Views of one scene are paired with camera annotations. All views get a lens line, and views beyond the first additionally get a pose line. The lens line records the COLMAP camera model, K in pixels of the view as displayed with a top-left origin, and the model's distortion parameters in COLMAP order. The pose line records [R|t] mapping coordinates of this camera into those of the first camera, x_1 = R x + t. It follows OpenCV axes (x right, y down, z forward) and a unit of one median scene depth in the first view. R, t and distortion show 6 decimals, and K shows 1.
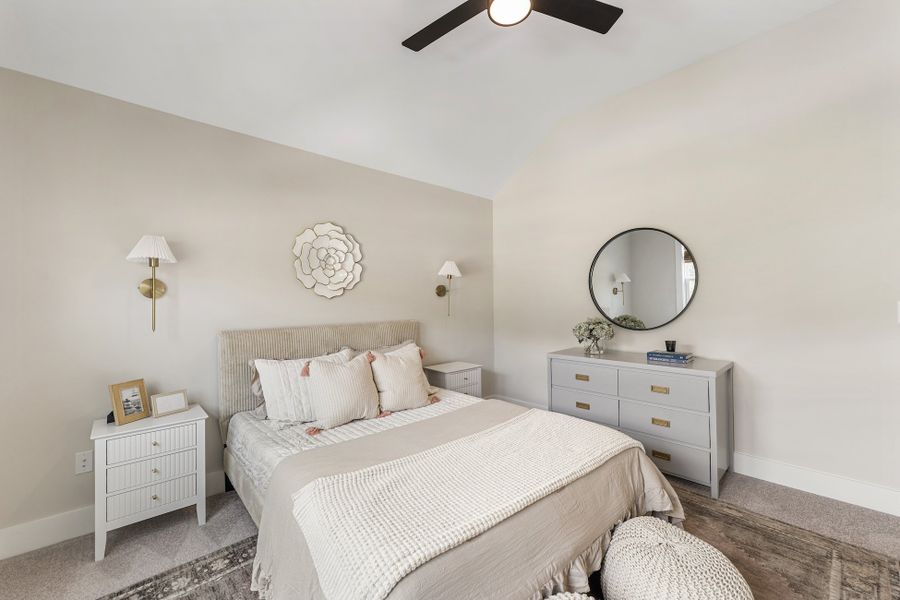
lens RADIAL K [[362.4, 0, 448.3], [0, 362.4, 304.3], [0, 0, 1]] dist [-0.002773, 0.000080]
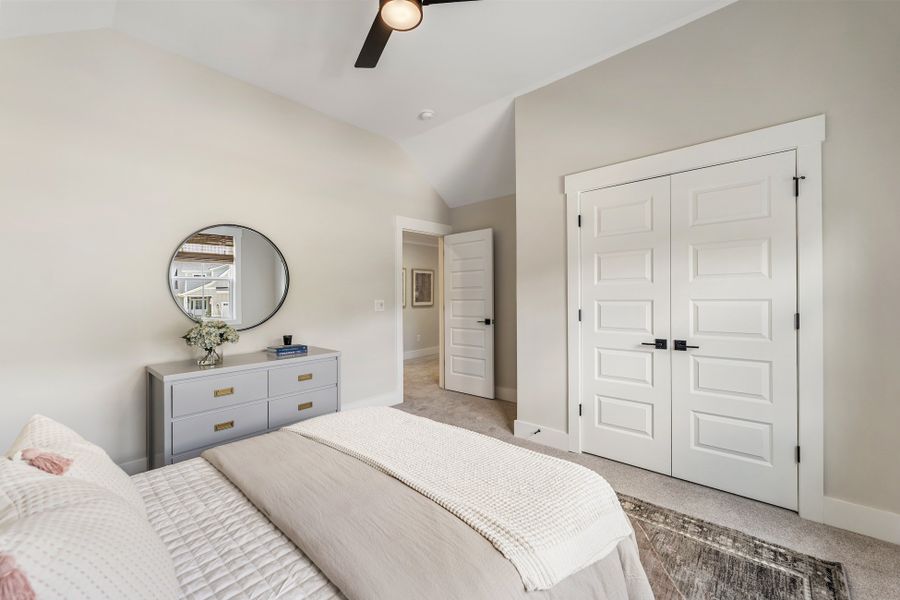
lens RADIAL K [[362.4, 0, 448.3], [0, 362.4, 295.6], [0, 0, 1]] dist [-0.002773, 0.000080]
pose [[-0.101816, 0.007738, 0.994773, -0.539728], [0.027560, 0.999608, -0.004955, -0.004375], [-0.994421, 0.026912, -0.101990, 0.581930]]
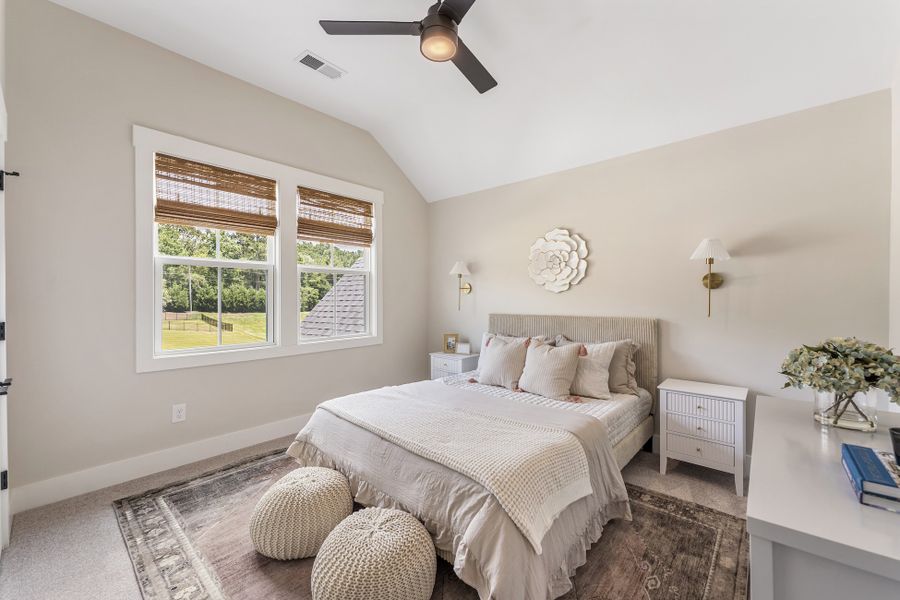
lens RADIAL K [[362.4, 0, 450.0], [0, 362.4, 295.3], [0, 0, 1]] dist [-0.002773, 0.000080]
pose [[0.090293, 0.001782, -0.995914, 0.810256], [-0.008255, 0.999965, 0.001040, -0.006860], [0.995881, 0.008127, 0.090305, 0.551294]]
